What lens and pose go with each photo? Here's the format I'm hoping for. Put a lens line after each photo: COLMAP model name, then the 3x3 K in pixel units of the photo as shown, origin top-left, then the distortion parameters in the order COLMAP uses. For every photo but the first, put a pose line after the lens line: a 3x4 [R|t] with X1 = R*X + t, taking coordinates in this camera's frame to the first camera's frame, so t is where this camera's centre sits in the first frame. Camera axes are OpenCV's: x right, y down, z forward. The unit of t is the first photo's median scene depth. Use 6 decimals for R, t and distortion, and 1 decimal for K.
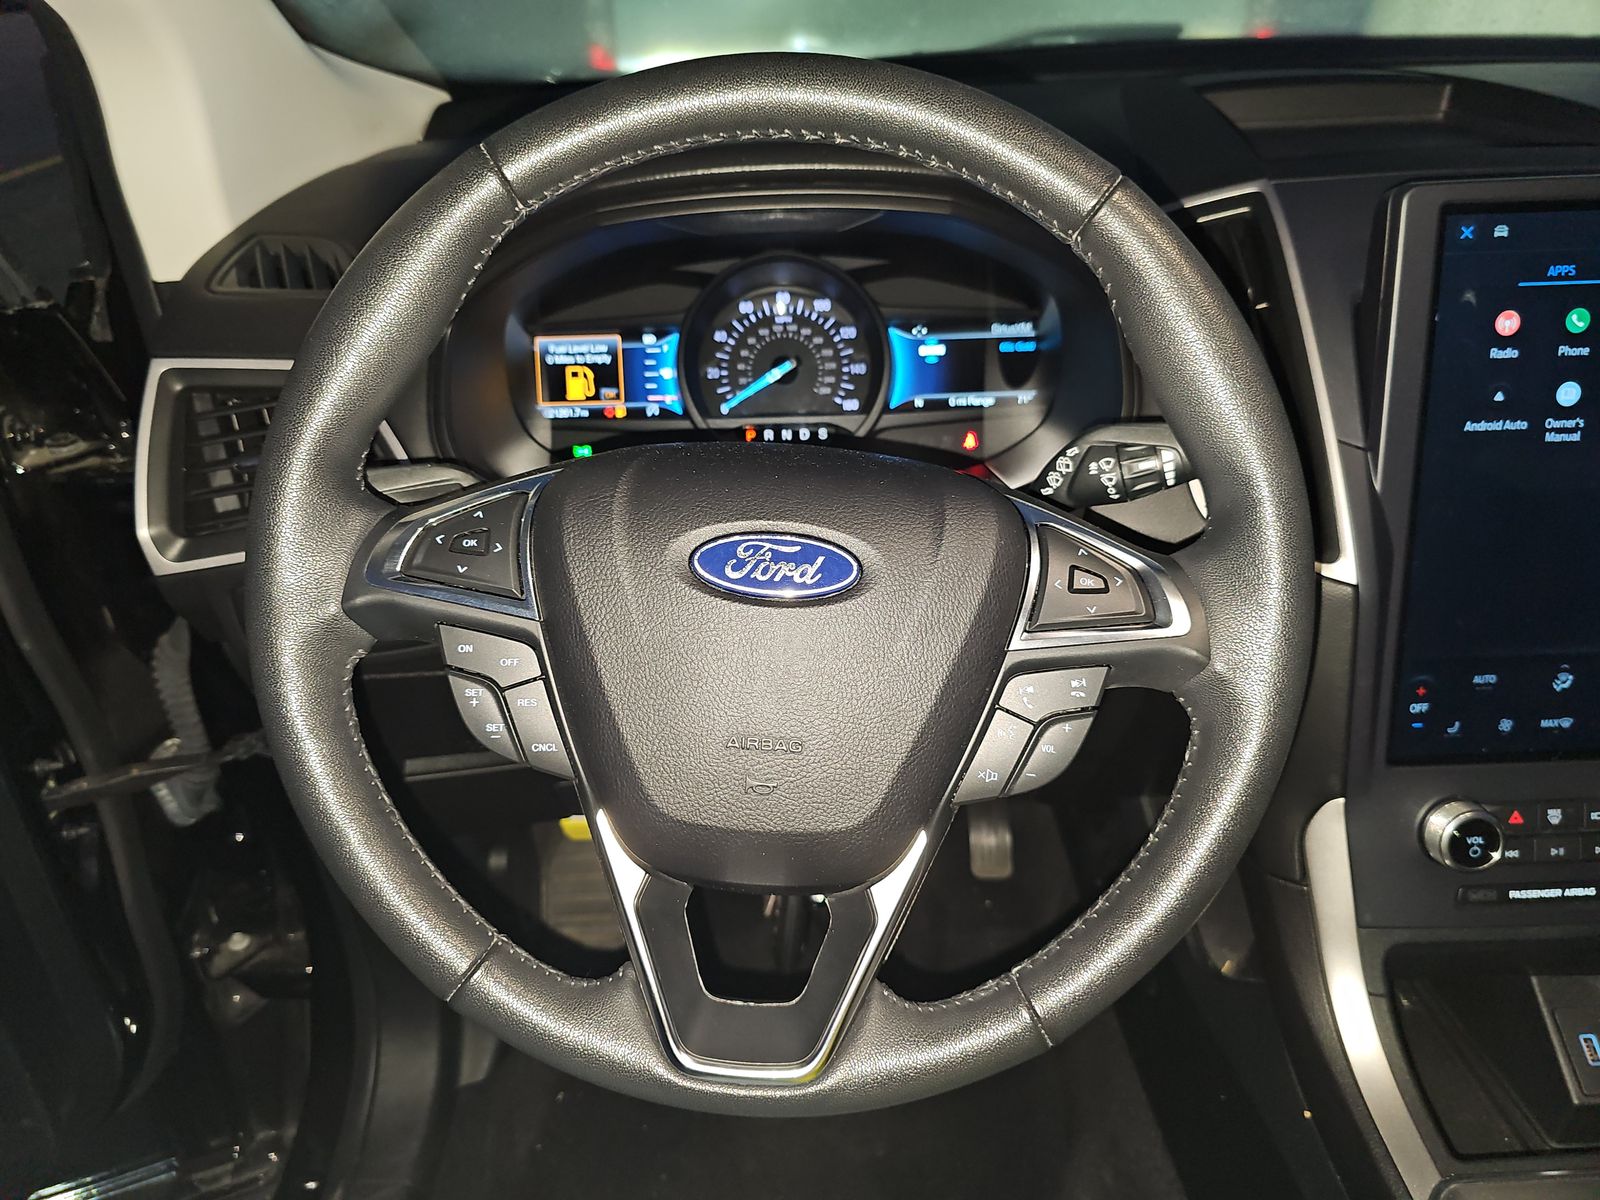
lens RADIAL K [[1060.8, 0, 792.7], [0, 1060.8, 596.1], [0, 0, 1]] dist [0.023466, -0.020363]
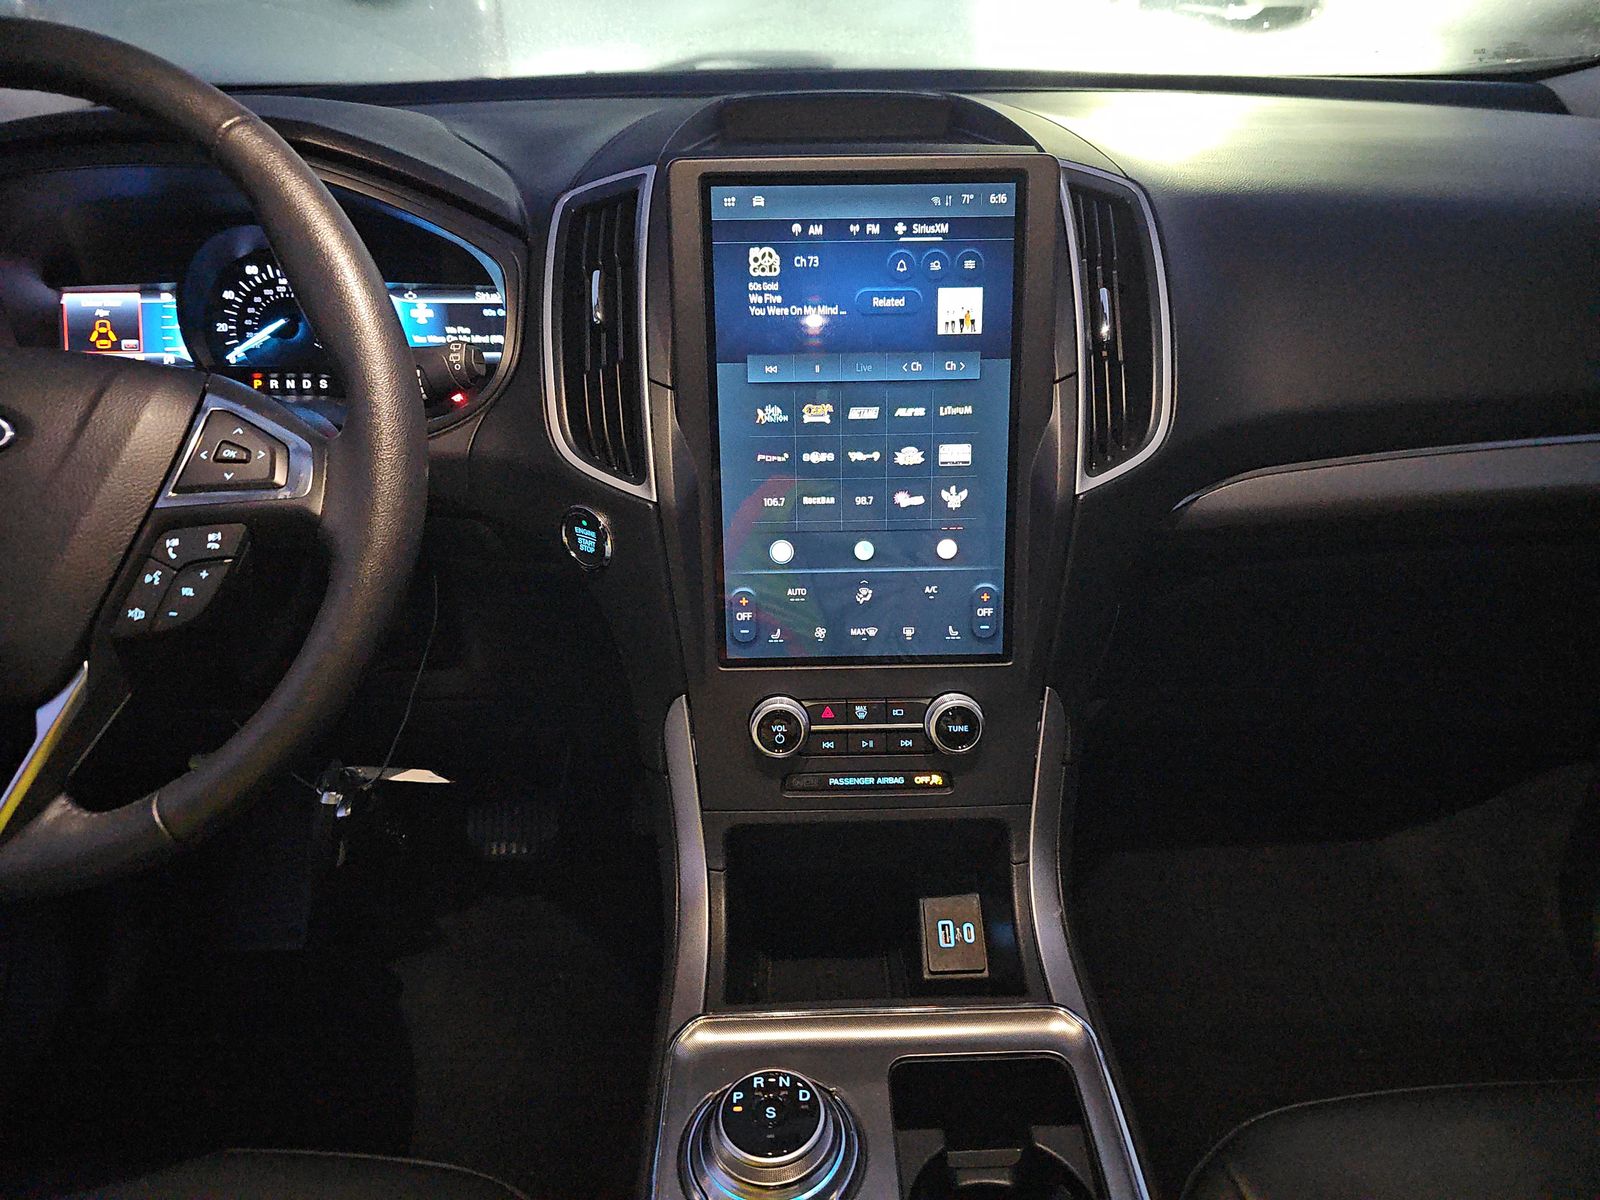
lens RADIAL K [[1060.8, 0, 804.0], [0, 1060.8, 605.2], [0, 0, 1]] dist [0.023466, -0.020363]
pose [[0.999611, 0.019129, 0.020277, 0.520303], [-0.018476, 0.999320, -0.031907, 0.106463], [-0.020873, 0.031519, 0.999285, -0.124525]]
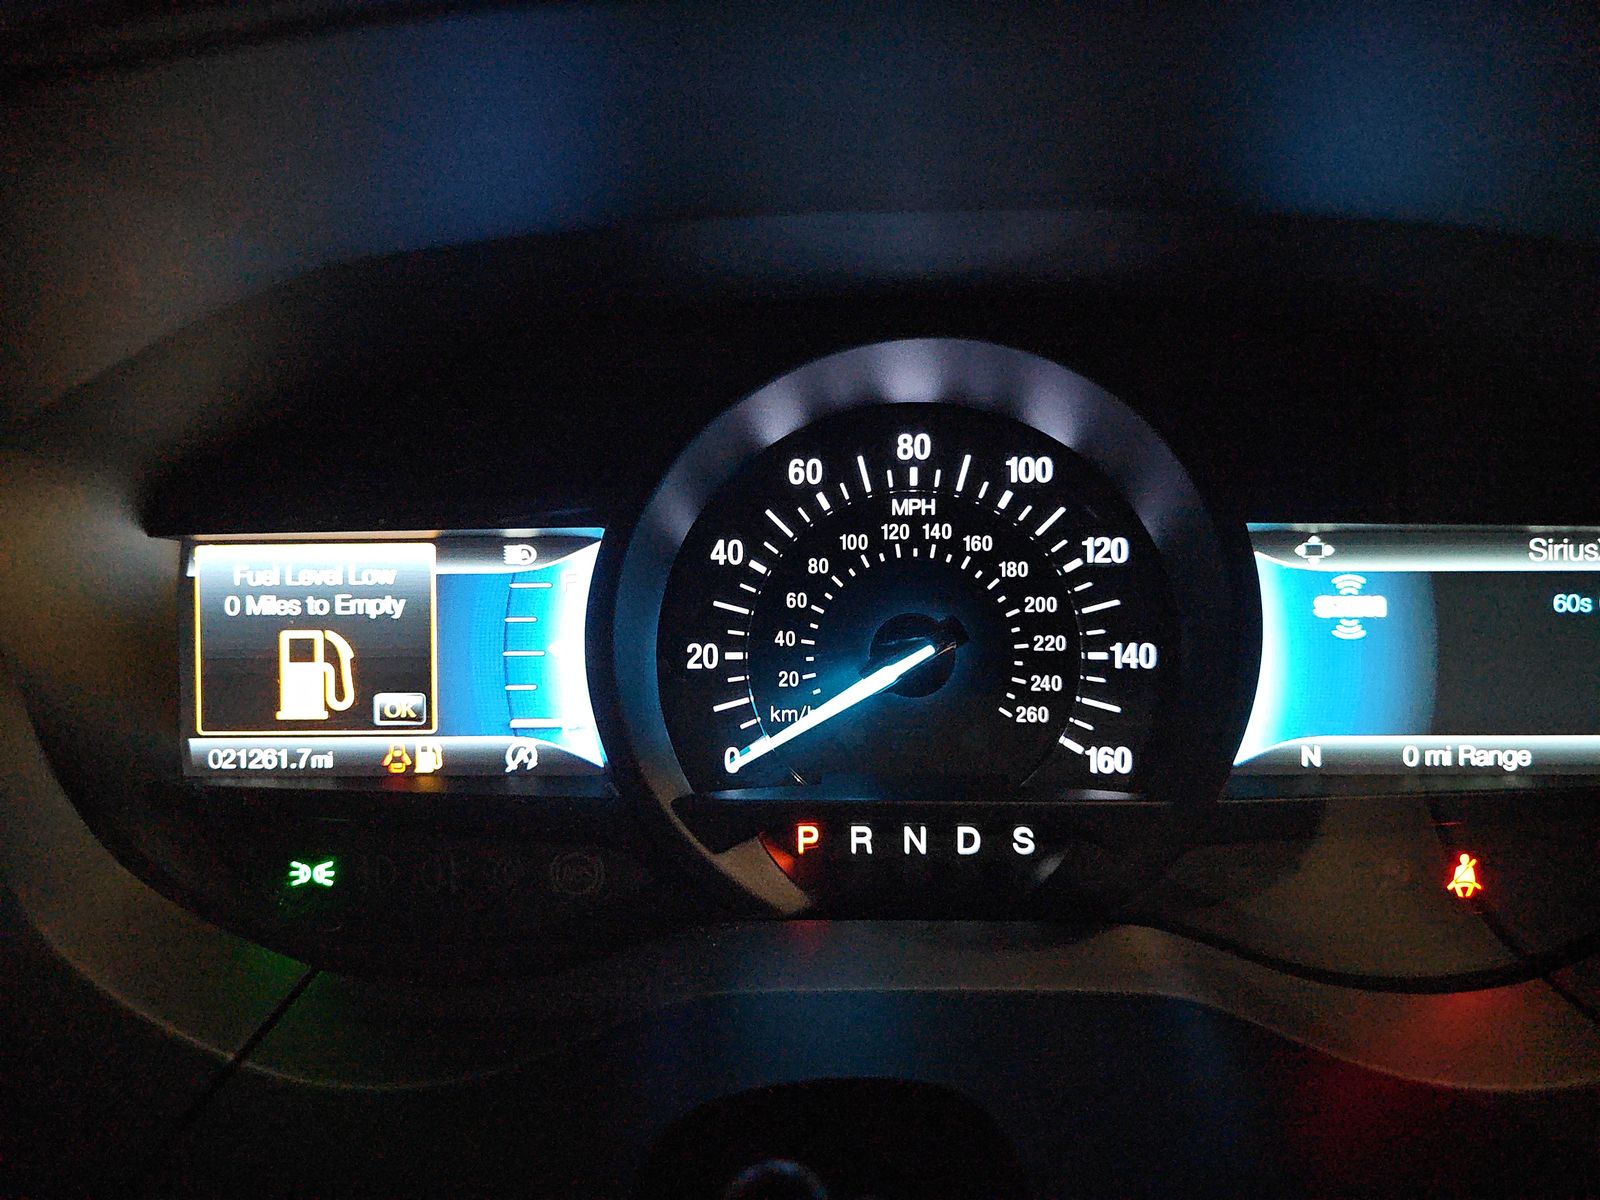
lens RADIAL K [[1060.8, 0, 790.9], [0, 1060.8, 605.3], [0, 0, 1]] dist [0.023466, -0.020363]
pose [[0.999564, 0.023190, -0.018250, -0.040992], [-0.025441, 0.990556, -0.134730, -0.181478], [0.014953, 0.135136, 0.990714, 0.662994]]
